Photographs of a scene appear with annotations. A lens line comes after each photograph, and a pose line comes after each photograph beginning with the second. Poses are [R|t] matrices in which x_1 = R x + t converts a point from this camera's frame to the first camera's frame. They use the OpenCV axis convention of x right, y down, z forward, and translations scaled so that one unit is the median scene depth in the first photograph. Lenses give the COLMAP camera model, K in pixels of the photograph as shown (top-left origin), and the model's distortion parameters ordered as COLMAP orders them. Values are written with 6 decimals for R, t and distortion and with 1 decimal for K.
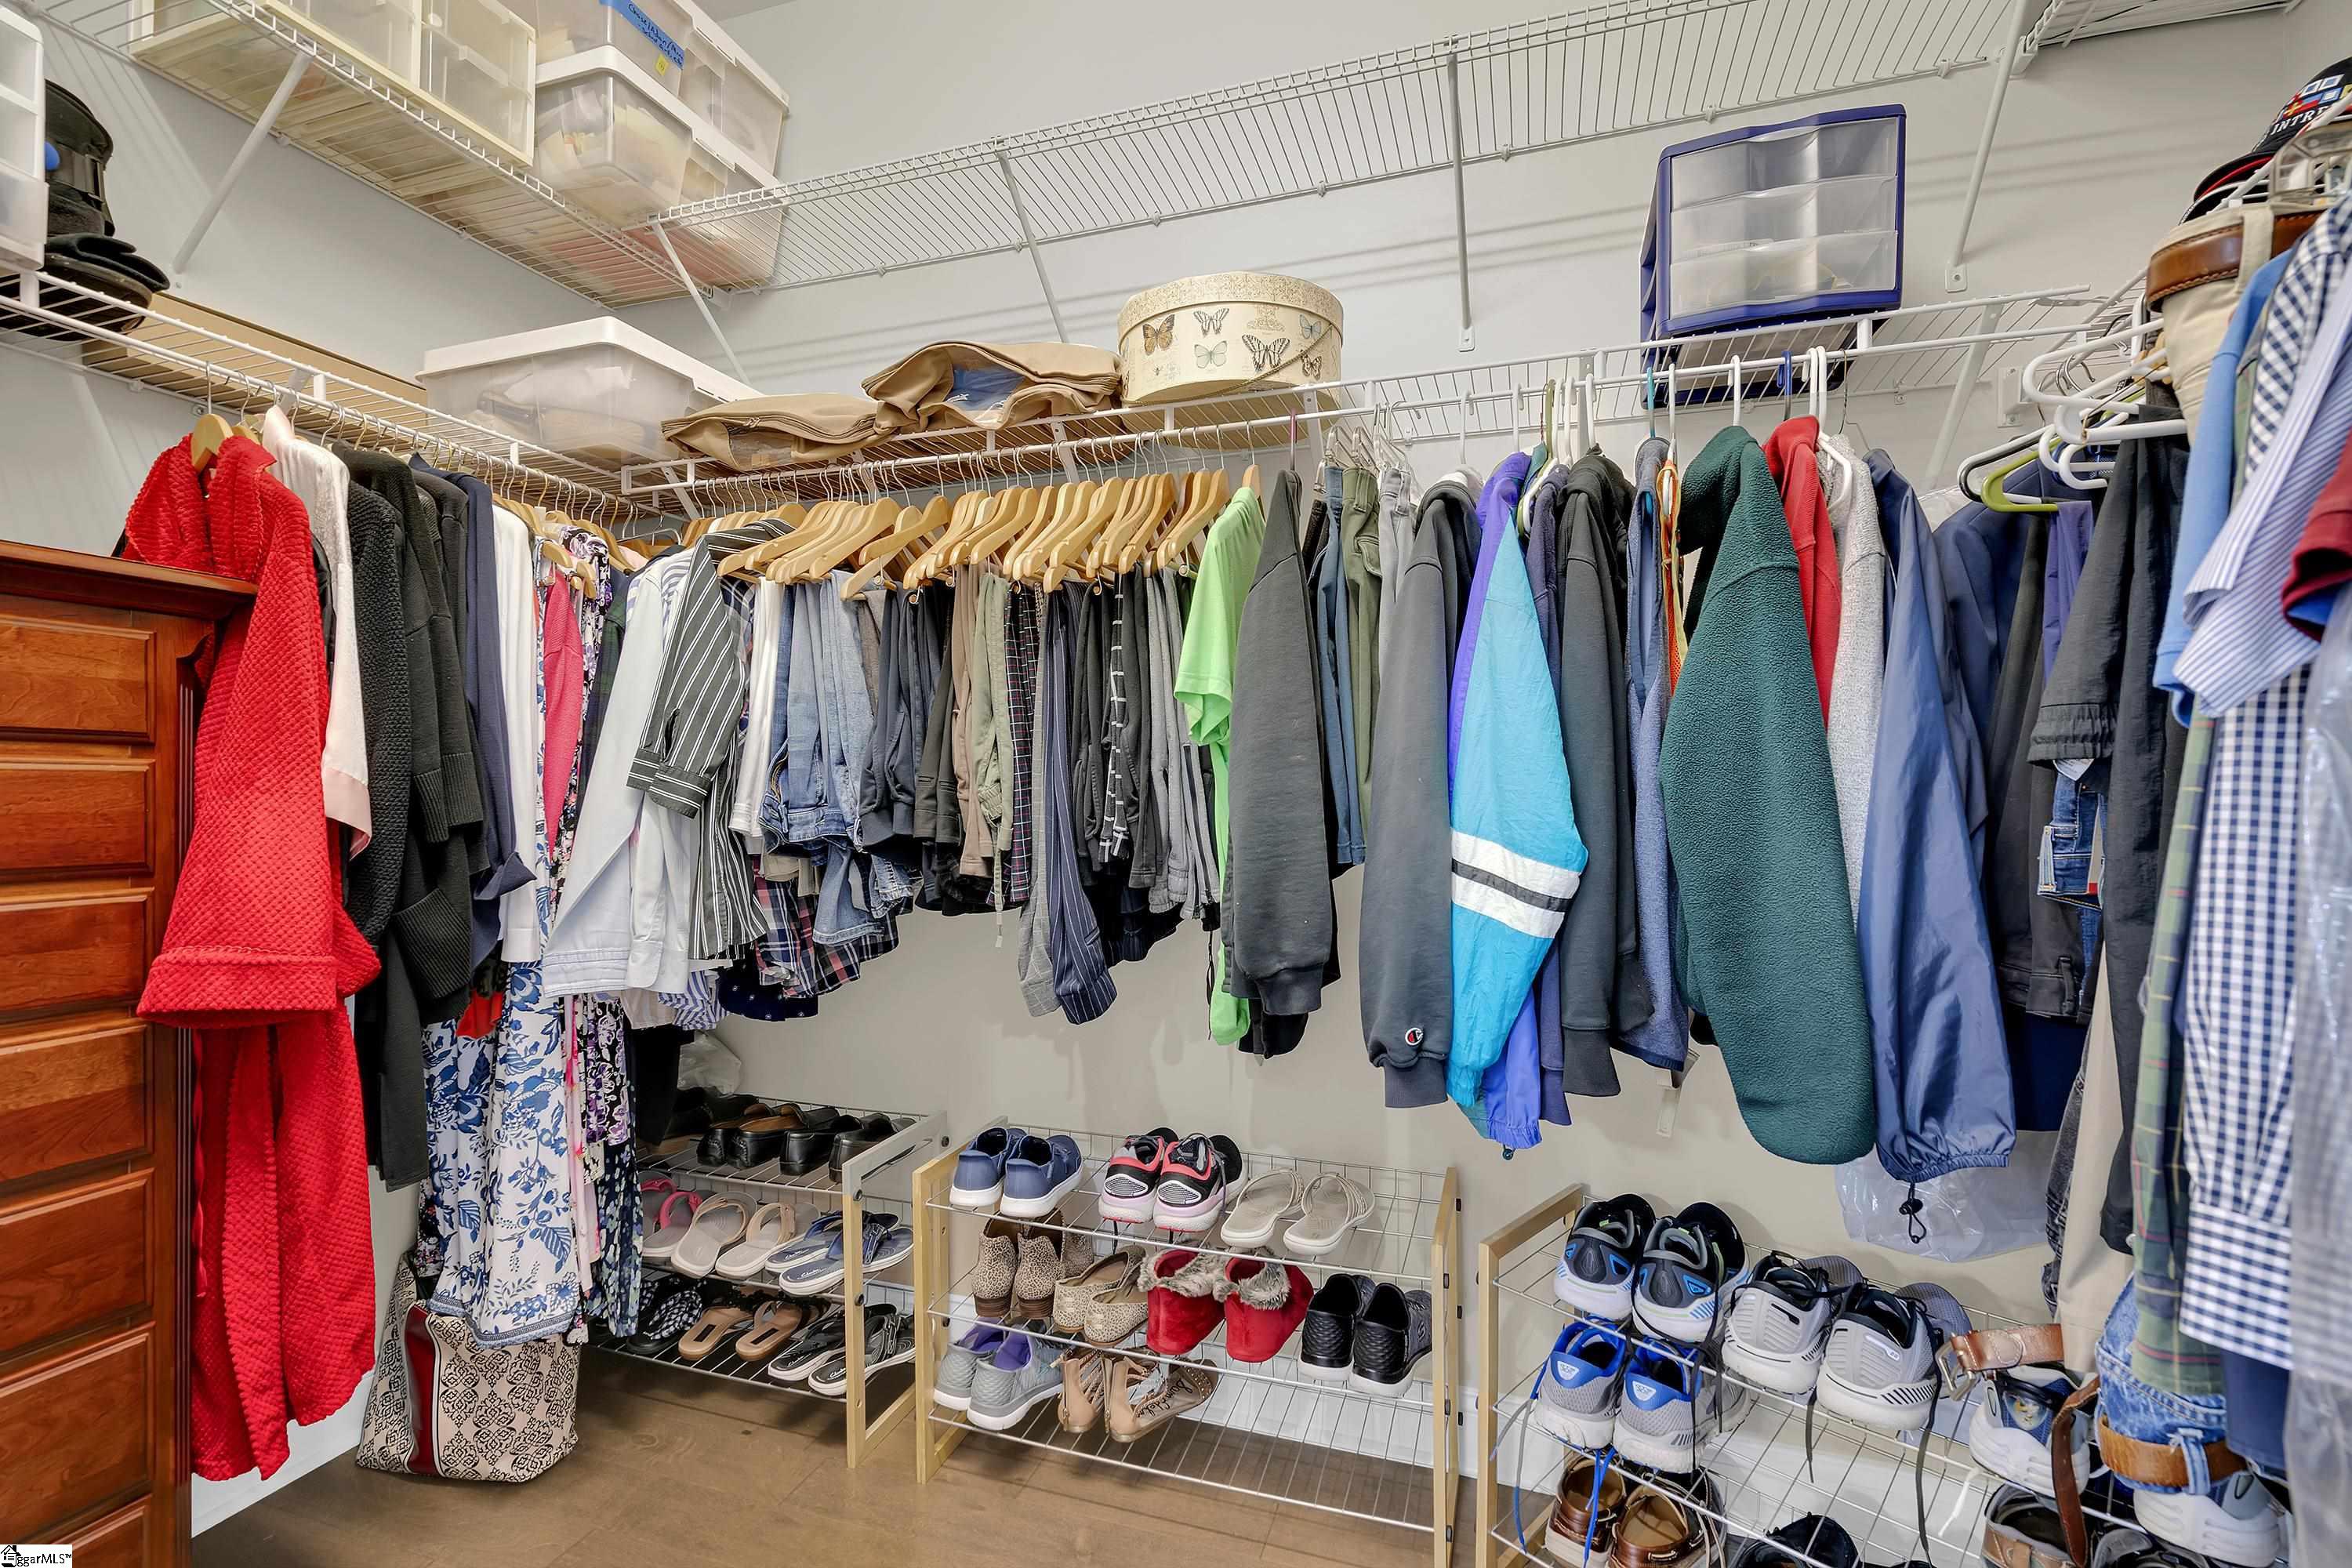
lens RADIAL K [[1064.7, 0, 1166.2], [0, 1064.7, 797.2], [0, 0, 1]] dist [-0.001354, -0.000032]
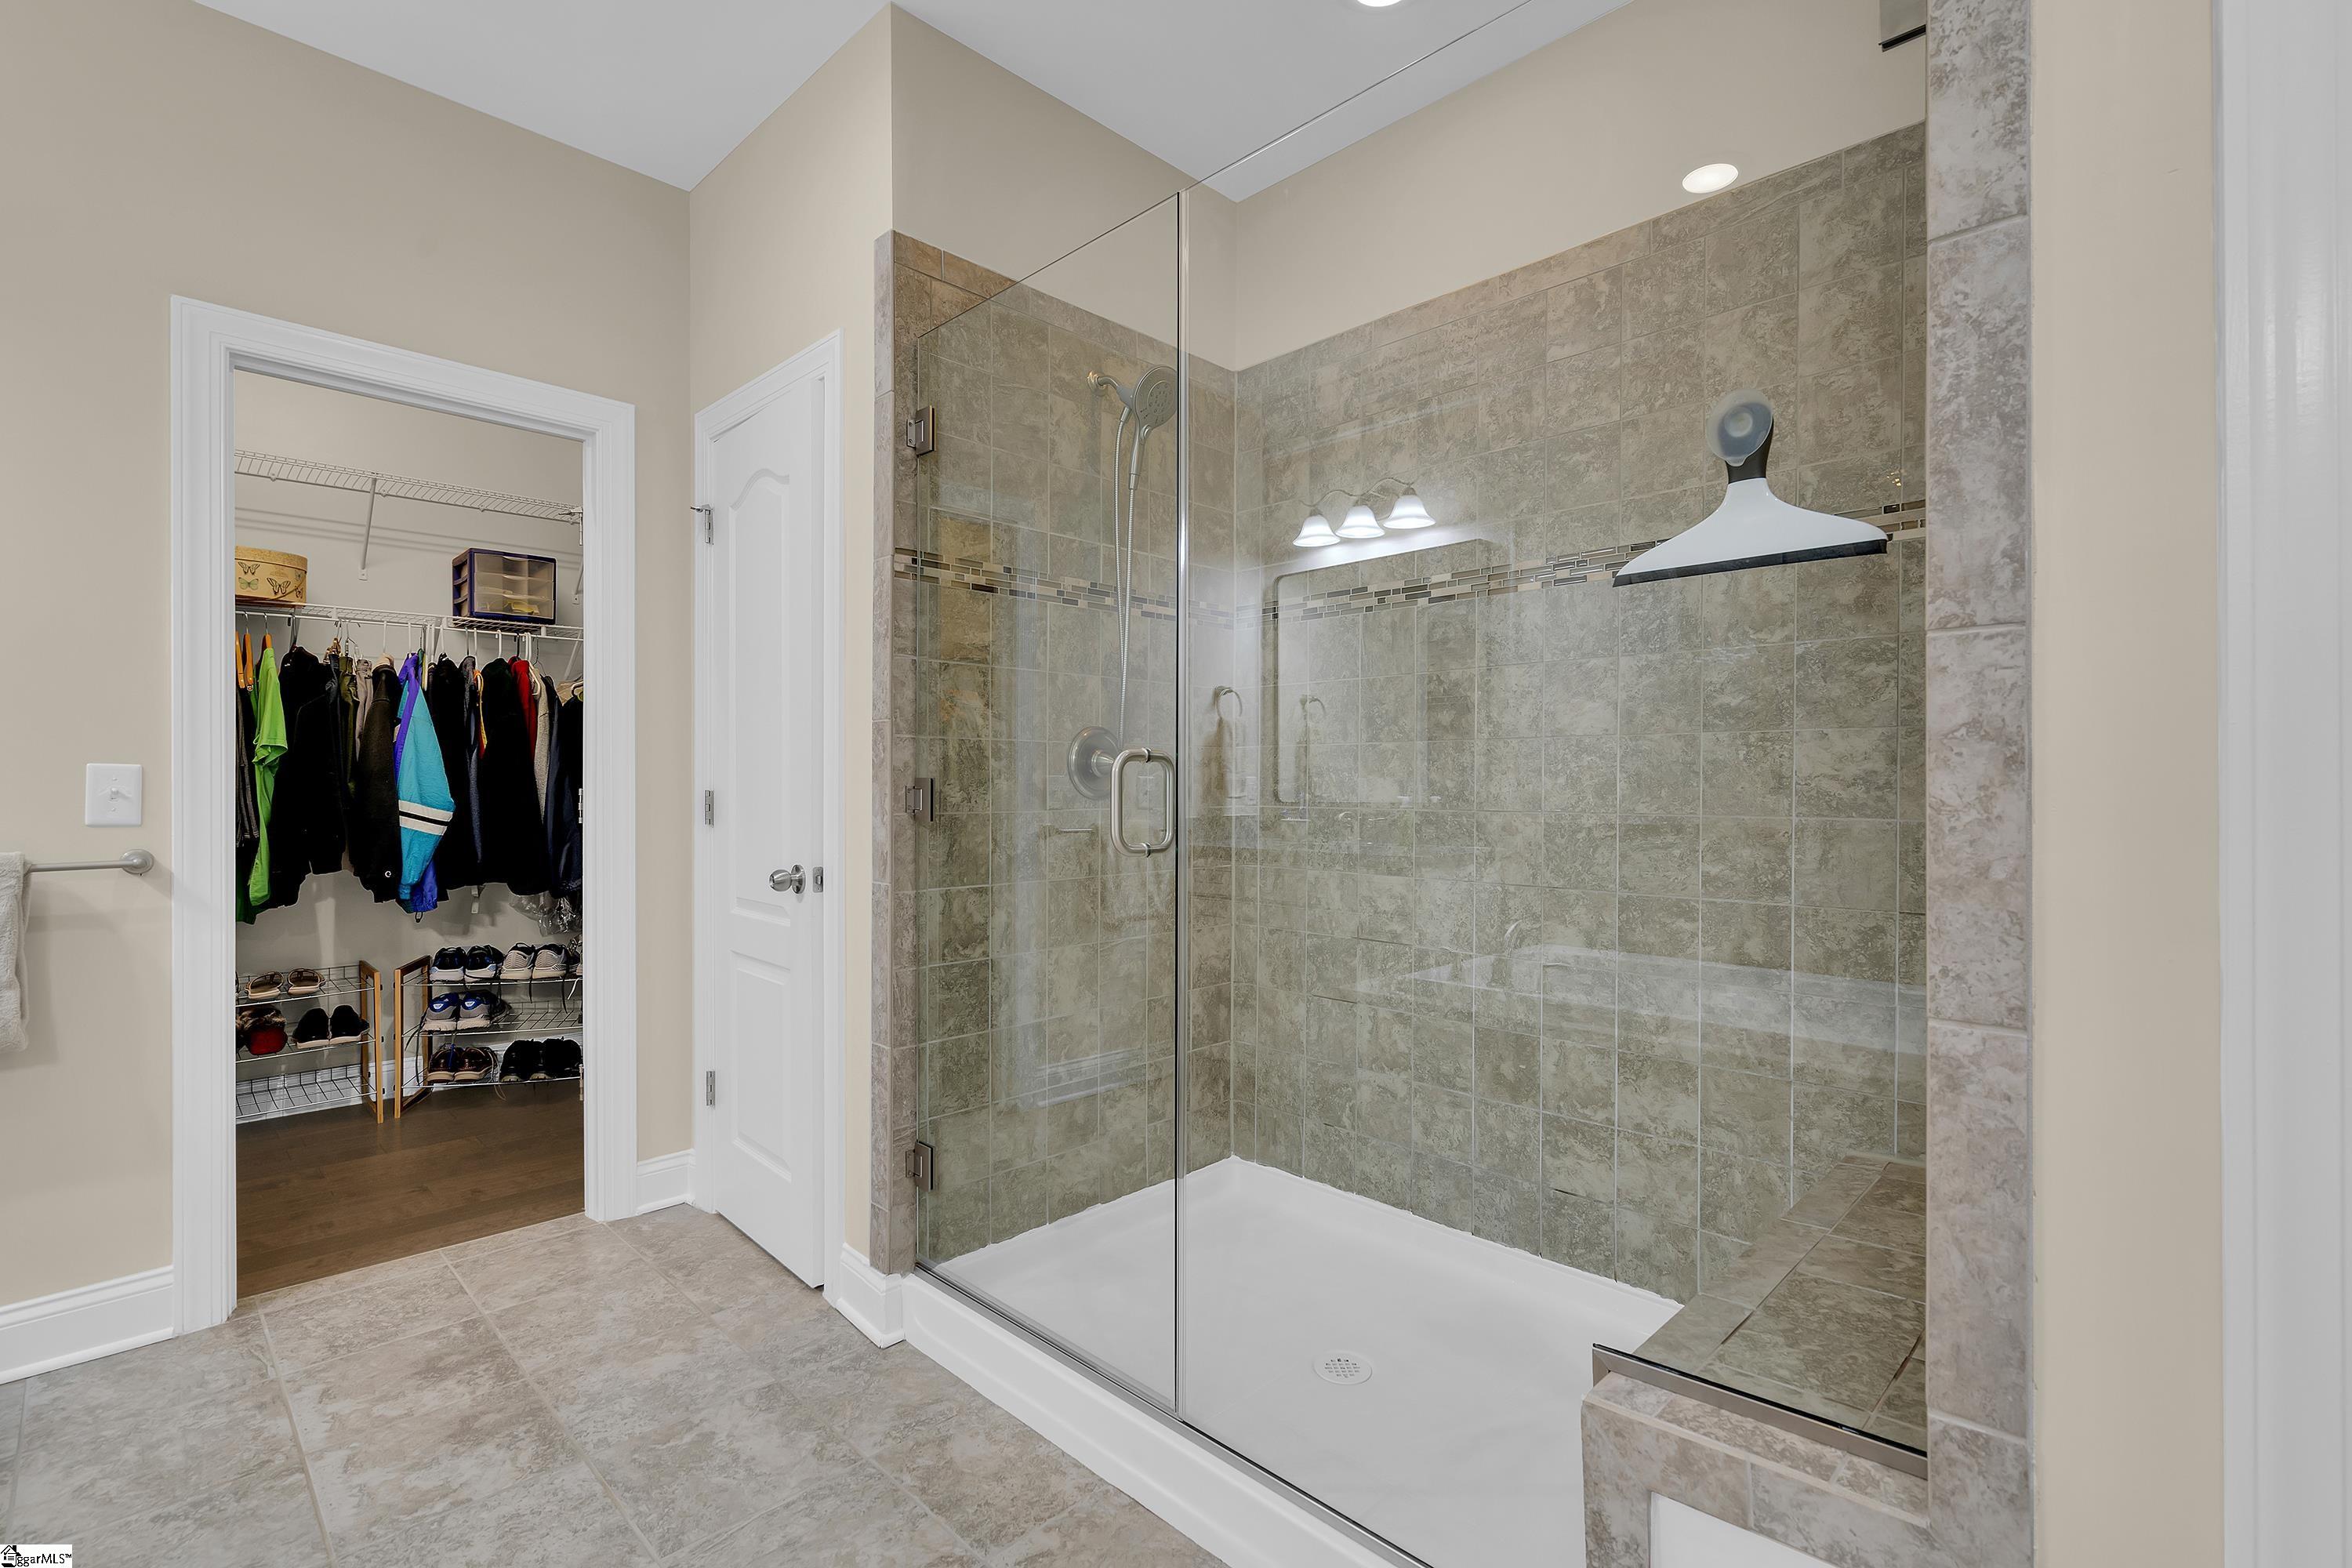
lens RADIAL K [[1064.7, 0, 1170.3], [0, 1064.7, 785.5], [0, 0, 1]] dist [-0.001354, -0.000032]
pose [[0.449110, -0.008031, 0.893441, -1.210012], [0.008400, 0.999953, 0.004765, -0.002586], [-0.893437, 0.005365, 0.449156, -1.885870]]
